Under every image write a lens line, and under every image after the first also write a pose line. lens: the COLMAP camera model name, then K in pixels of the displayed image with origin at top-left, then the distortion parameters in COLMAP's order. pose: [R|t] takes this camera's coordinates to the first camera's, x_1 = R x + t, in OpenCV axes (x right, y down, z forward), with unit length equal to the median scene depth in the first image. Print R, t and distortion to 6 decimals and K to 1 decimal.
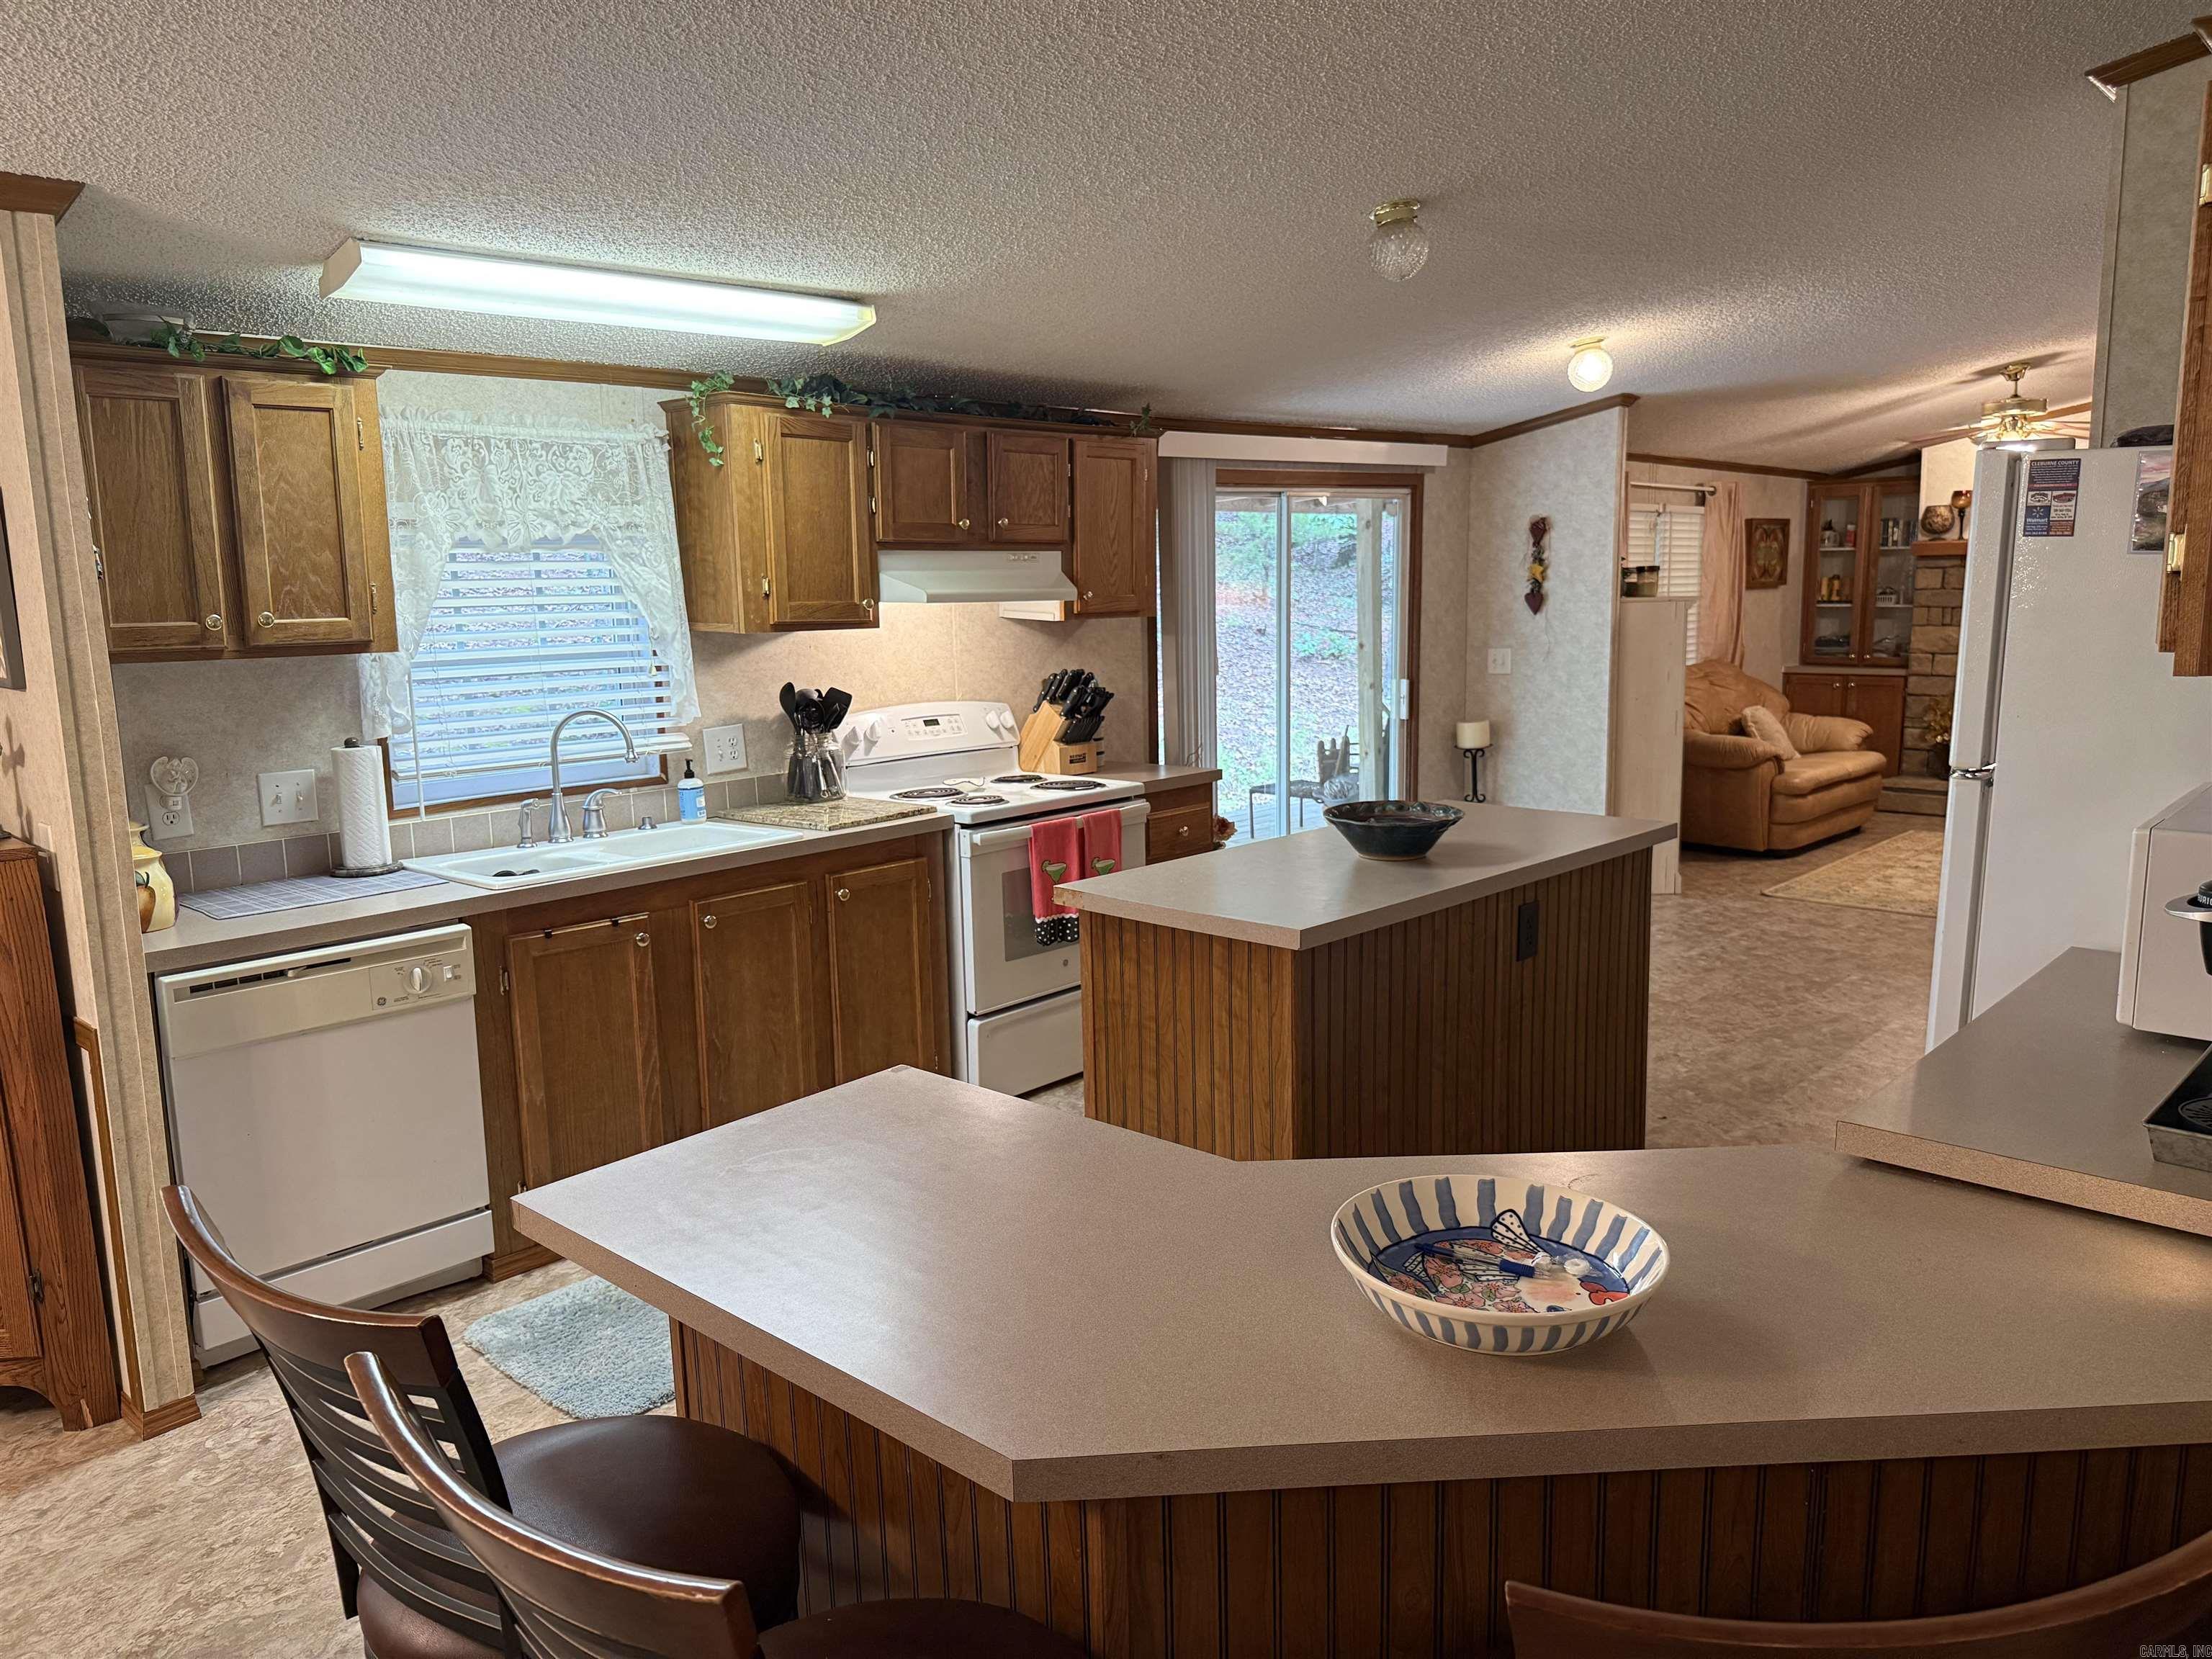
lens RADIAL K [[1594.6, 0, 1147.8], [0, 1594.6, 861.0], [0, 0, 1]] dist [0.004061, -0.026134]
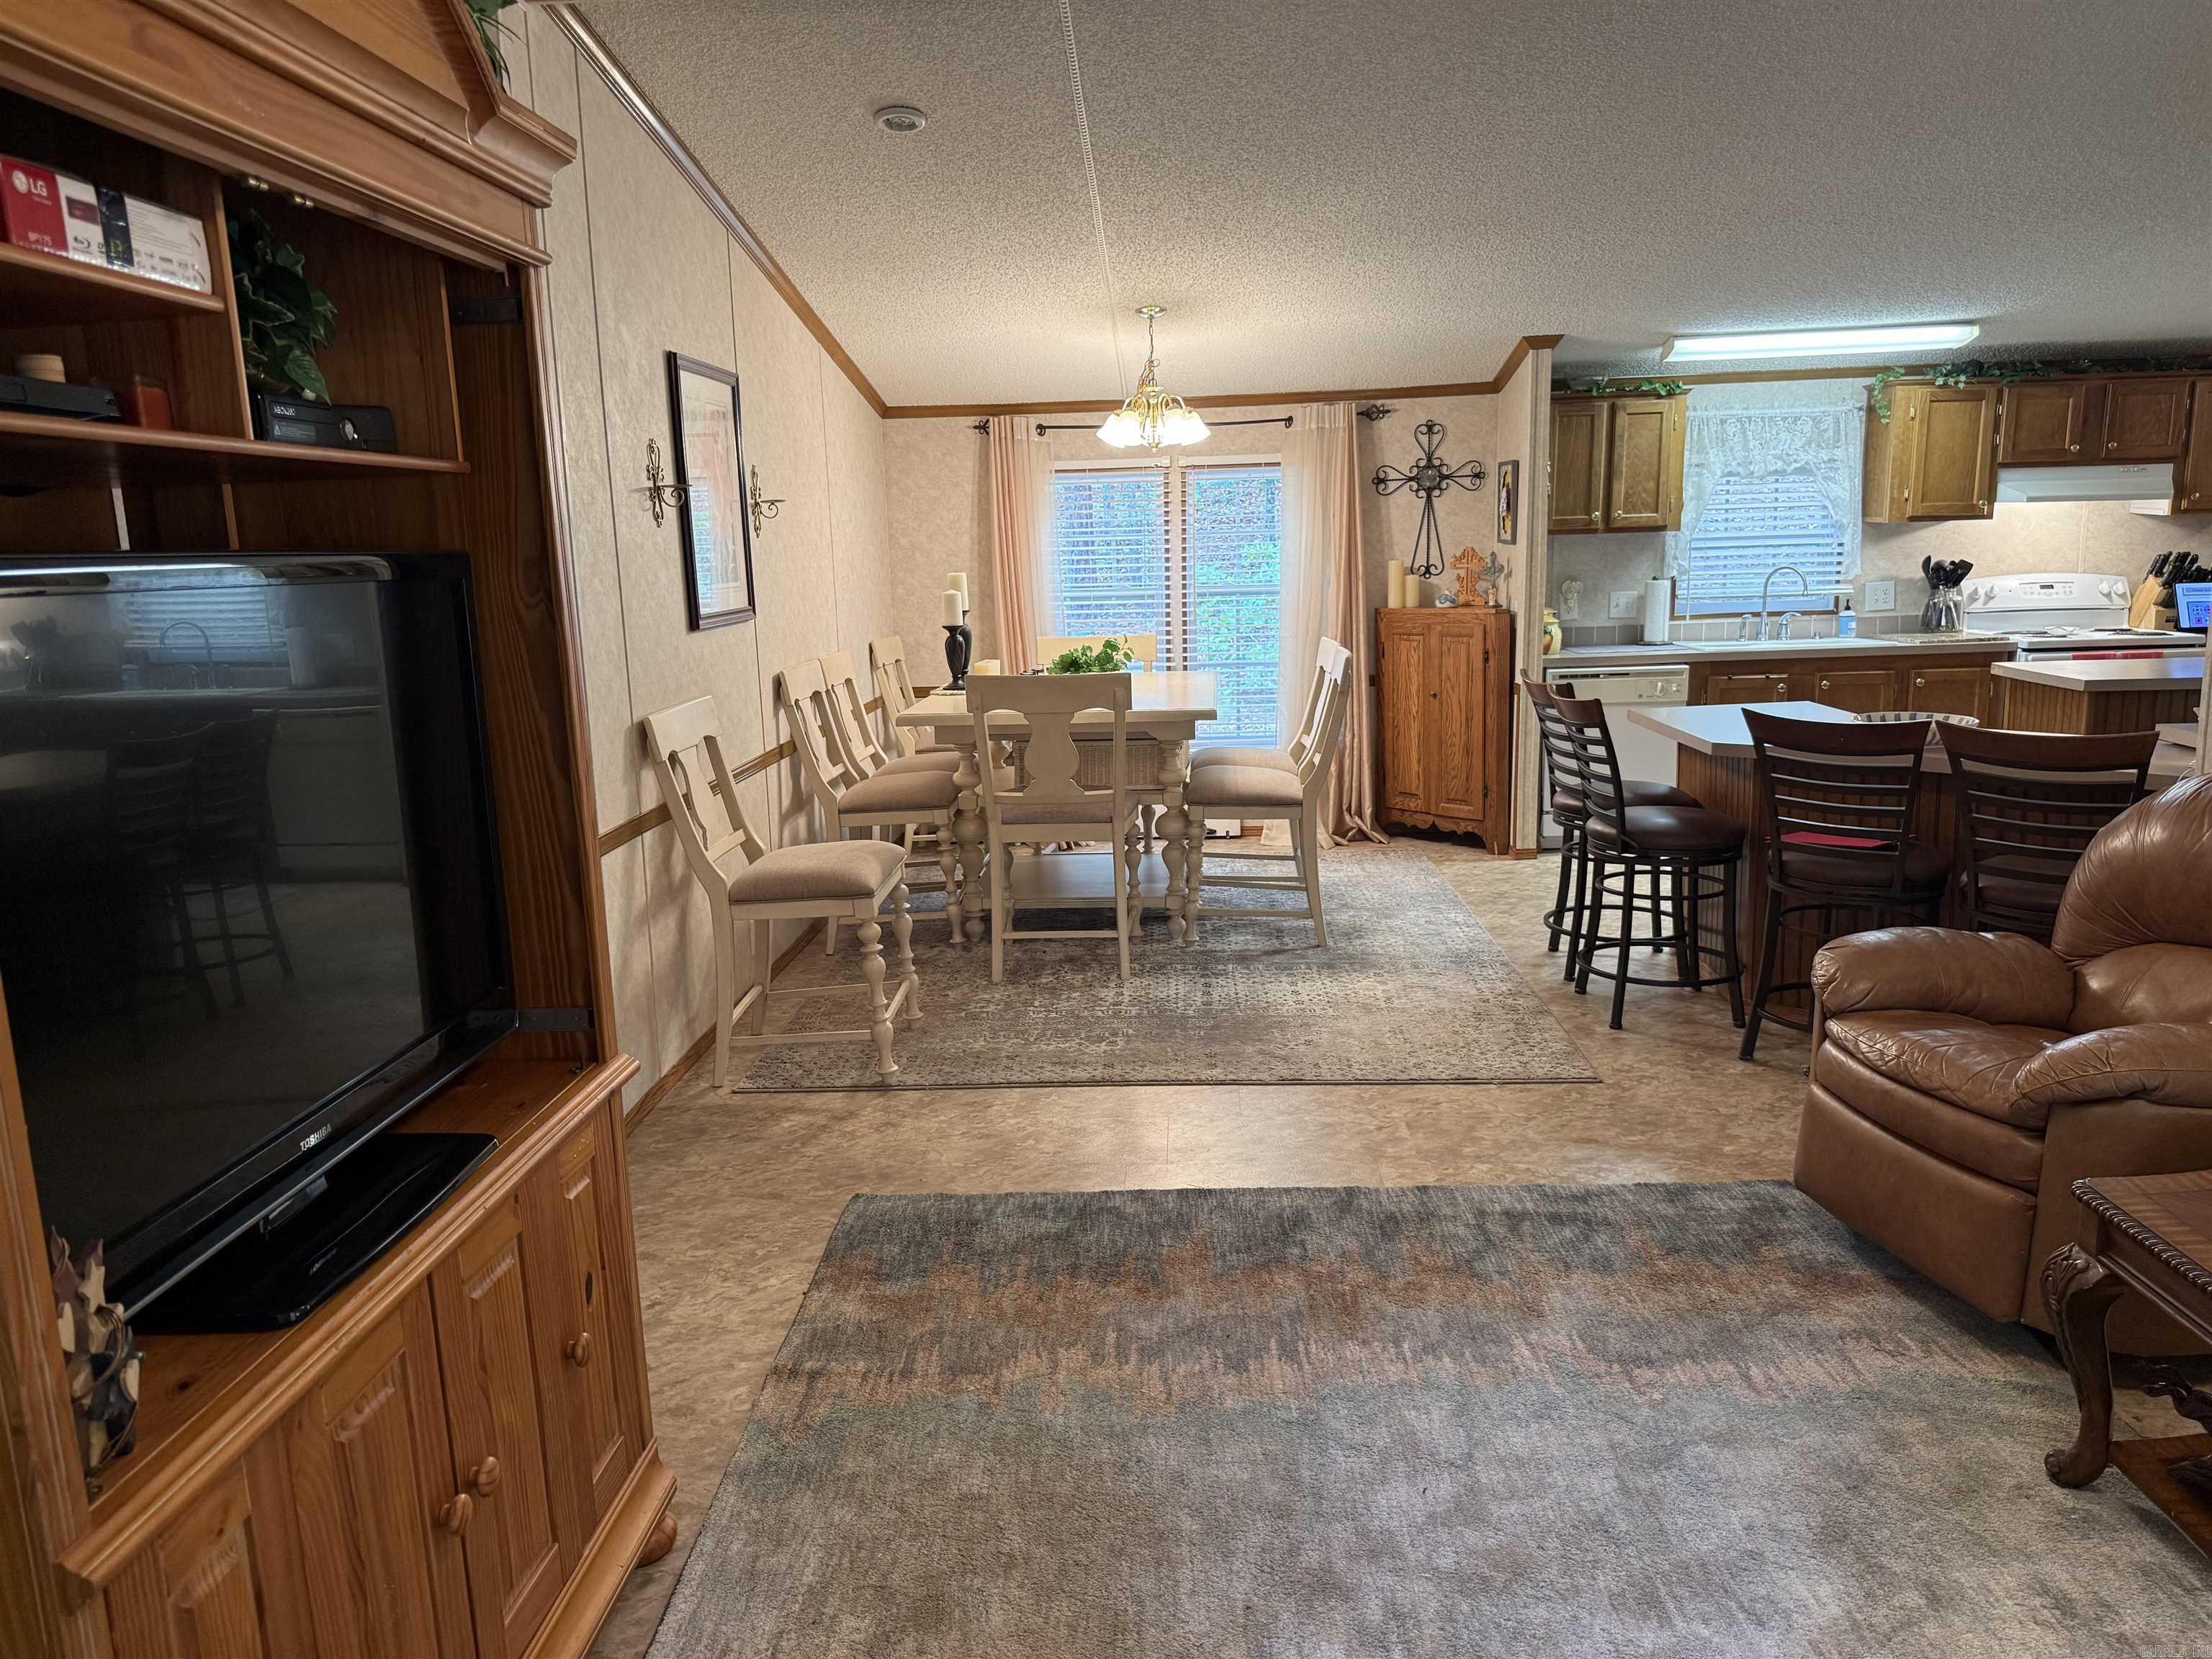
lens RADIAL K [[1522.1, 0, 1106.0], [0, 1522.1, 829.5], [0, 0, 1]] dist [0.035651, -0.056595]
pose [[0.629343, 0.144054, -0.763660, 0.507461], [-0.116055, 0.989072, 0.090933, 0.126205], [0.768413, 0.031398, 0.639183, -0.655025]]
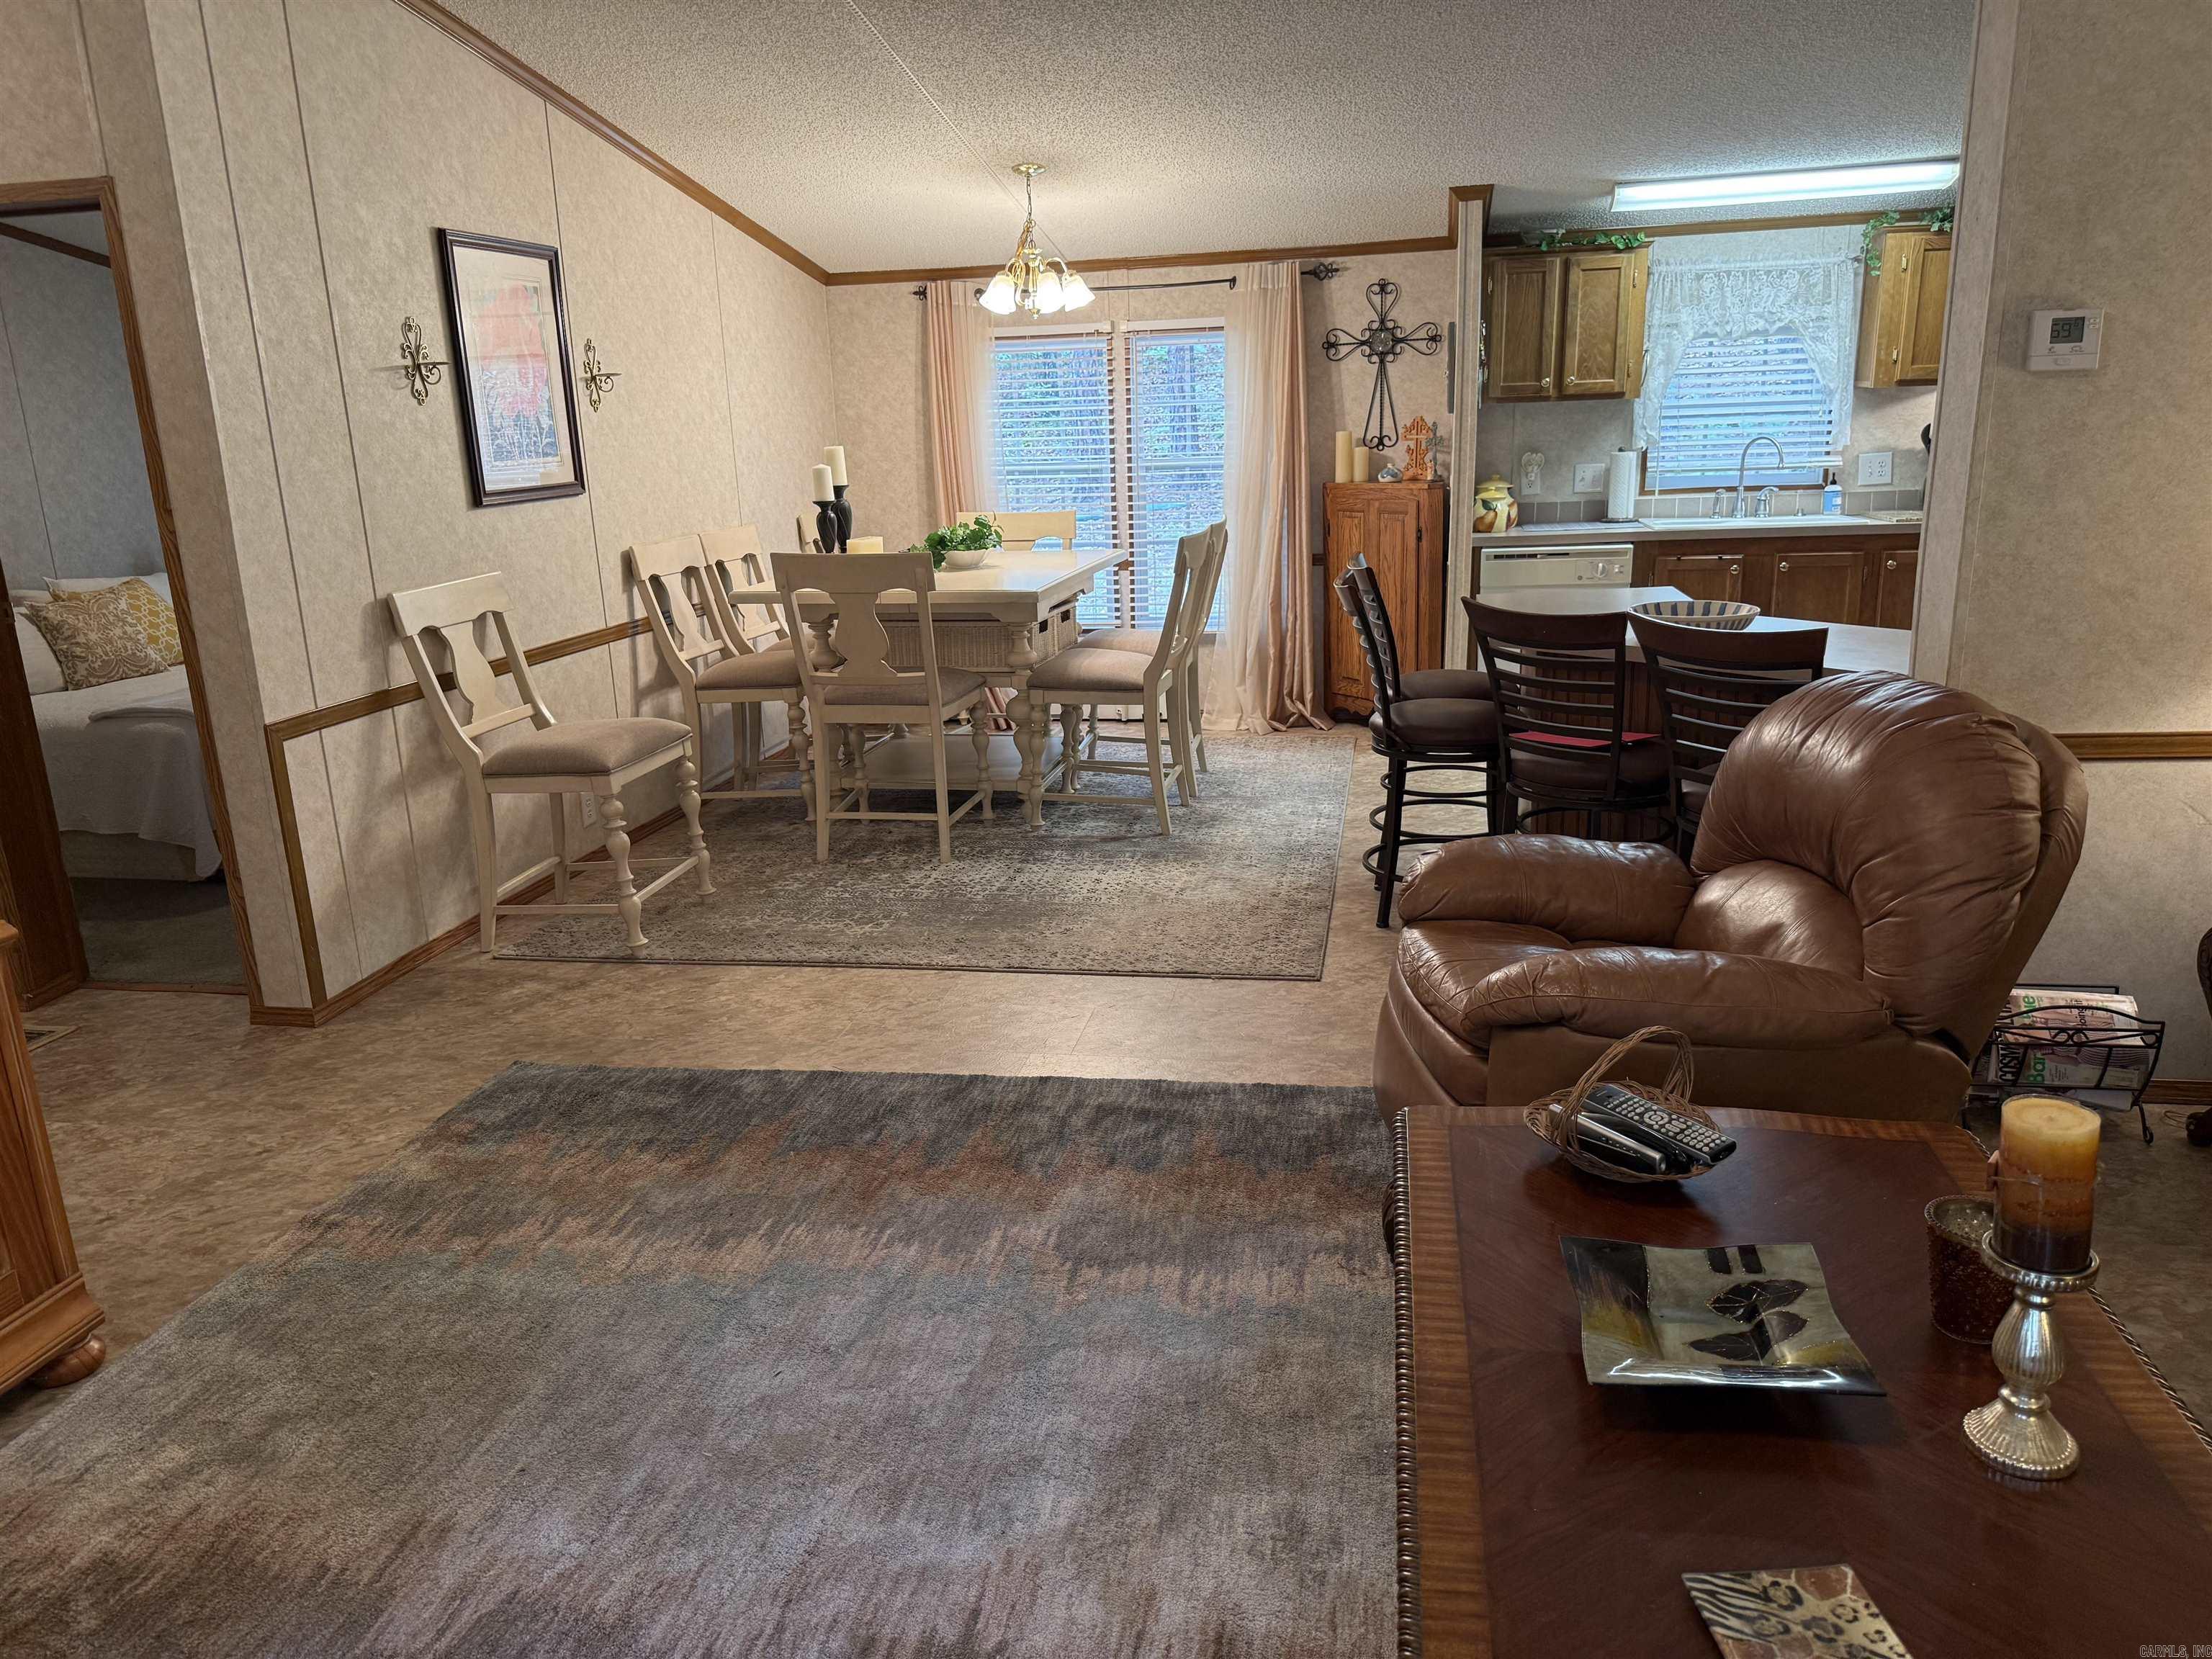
lens RADIAL K [[1547.6, 0, 1106.0], [0, 1547.6, 829.5], [0, 0, 1]] dist [0.003647, -0.003448]
pose [[0.524678, 0.221700, -0.821926, 0.677546], [-0.121637, 0.975111, 0.185371, 0.084606], [0.842566, 0.002716, 0.538586, -0.419878]]
